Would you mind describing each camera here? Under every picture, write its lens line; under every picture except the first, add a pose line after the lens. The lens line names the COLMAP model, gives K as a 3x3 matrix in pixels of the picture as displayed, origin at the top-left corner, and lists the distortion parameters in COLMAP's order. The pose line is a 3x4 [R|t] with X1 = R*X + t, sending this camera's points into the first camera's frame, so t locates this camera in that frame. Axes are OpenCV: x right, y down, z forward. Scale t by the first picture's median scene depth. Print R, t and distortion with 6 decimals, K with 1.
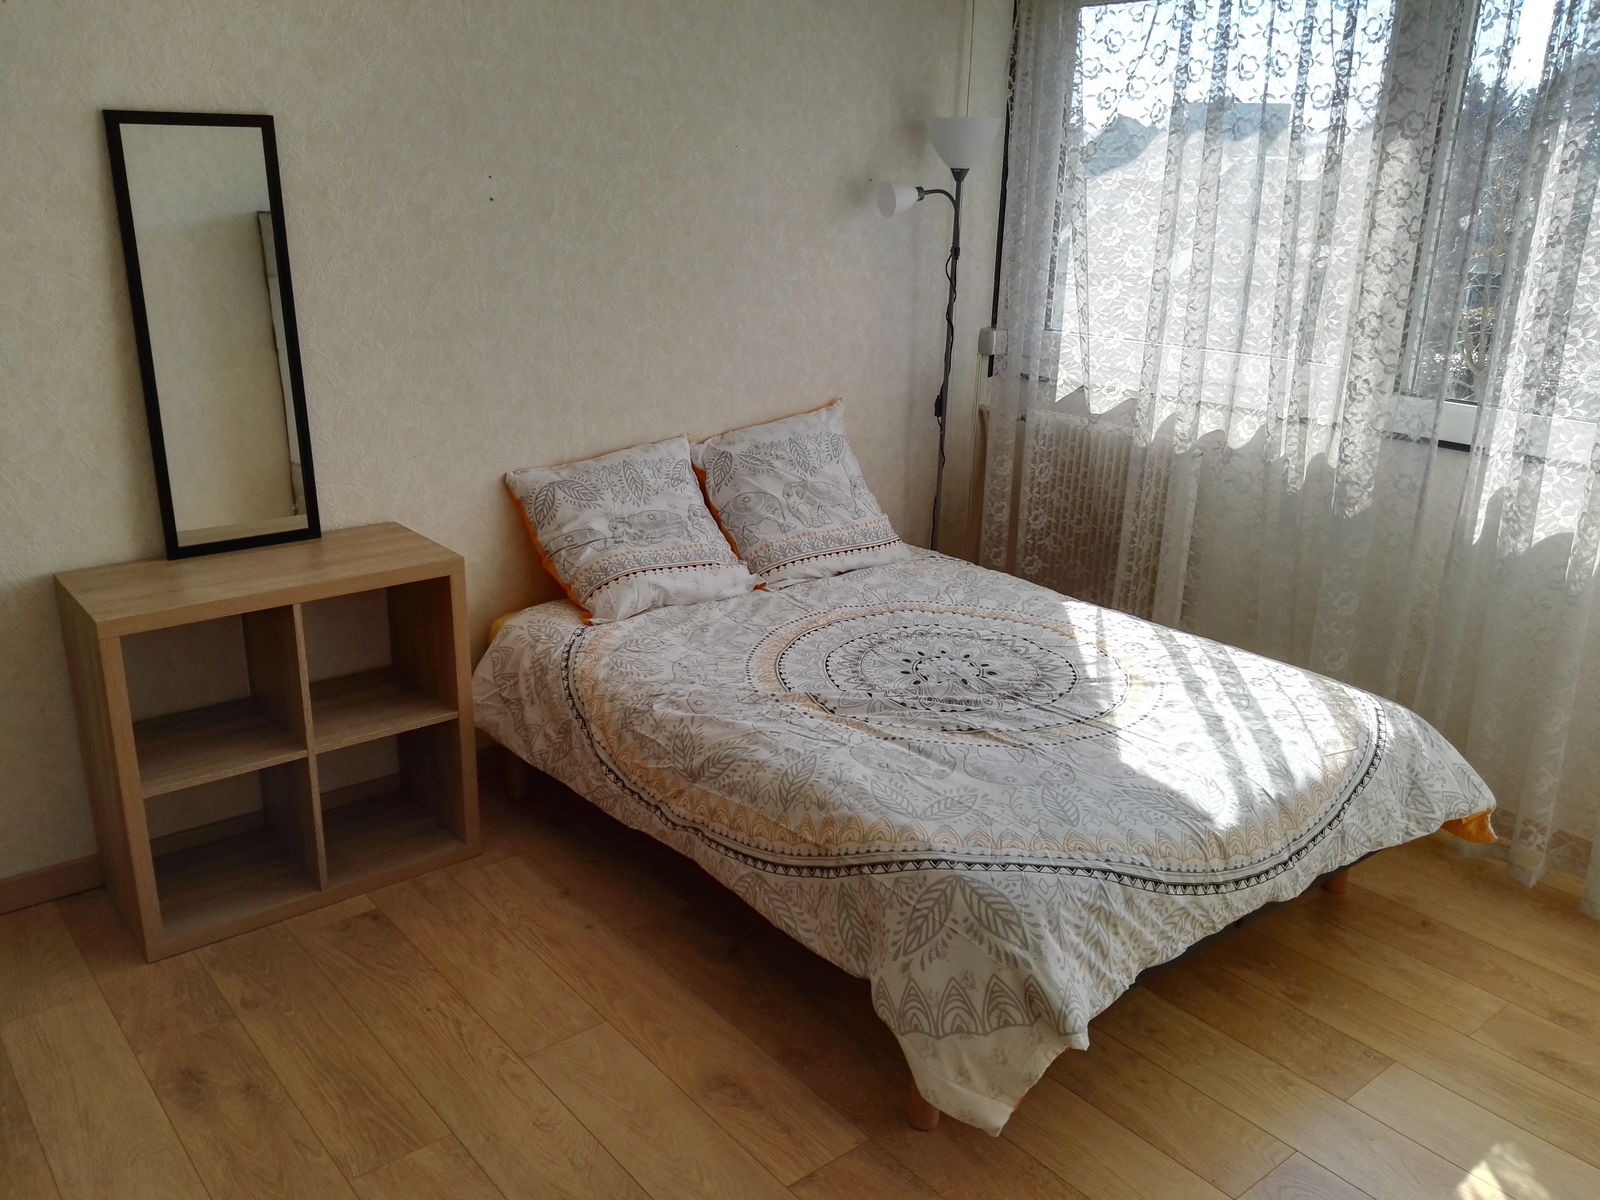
lens RADIAL K [[1308.2, 0, 799.2], [0, 1308.2, 607.7], [0, 0, 1]] dist [0.028111, -0.024176]
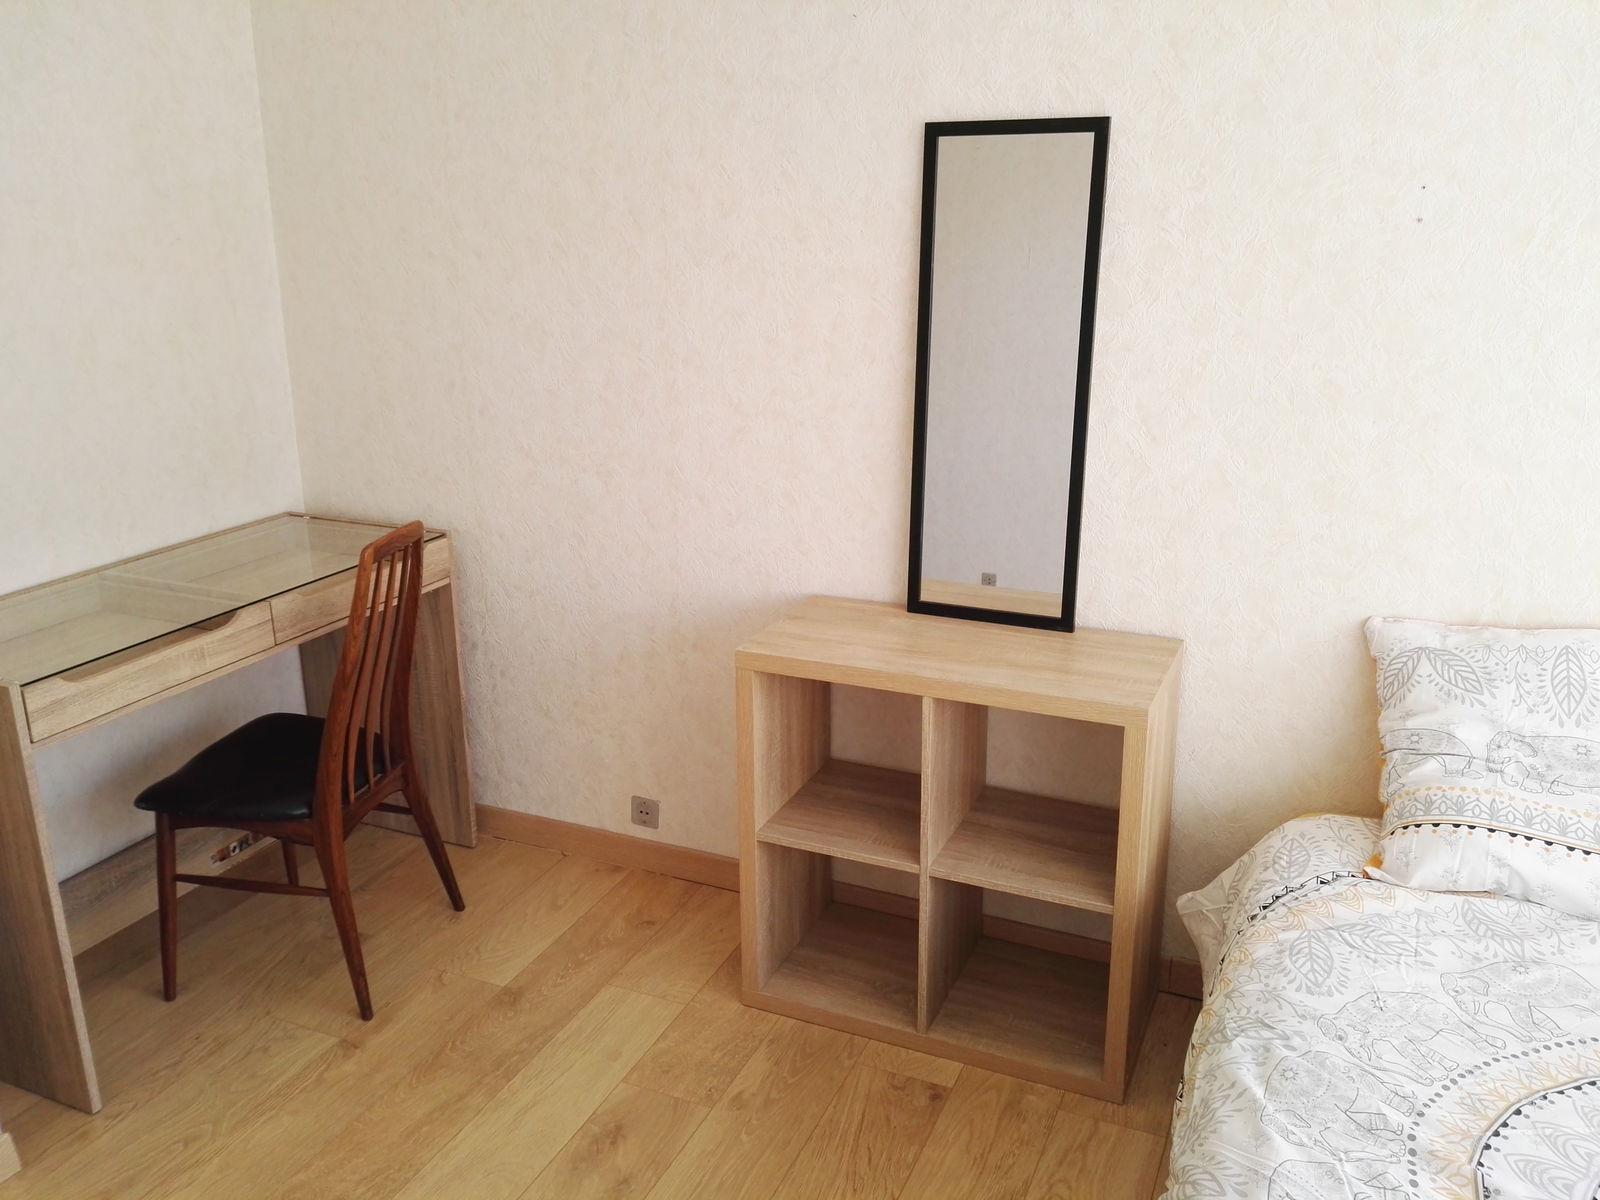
lens RADIAL K [[1308.2, 0, 799.1], [0, 1308.2, 588.0], [0, 0, 1]] dist [0.028111, -0.024176]
pose [[0.447187, 0.231613, -0.863933, 0.253946], [-0.269025, 0.955995, 0.117042, -0.129607], [0.853024, 0.180080, 0.489818, 0.456239]]
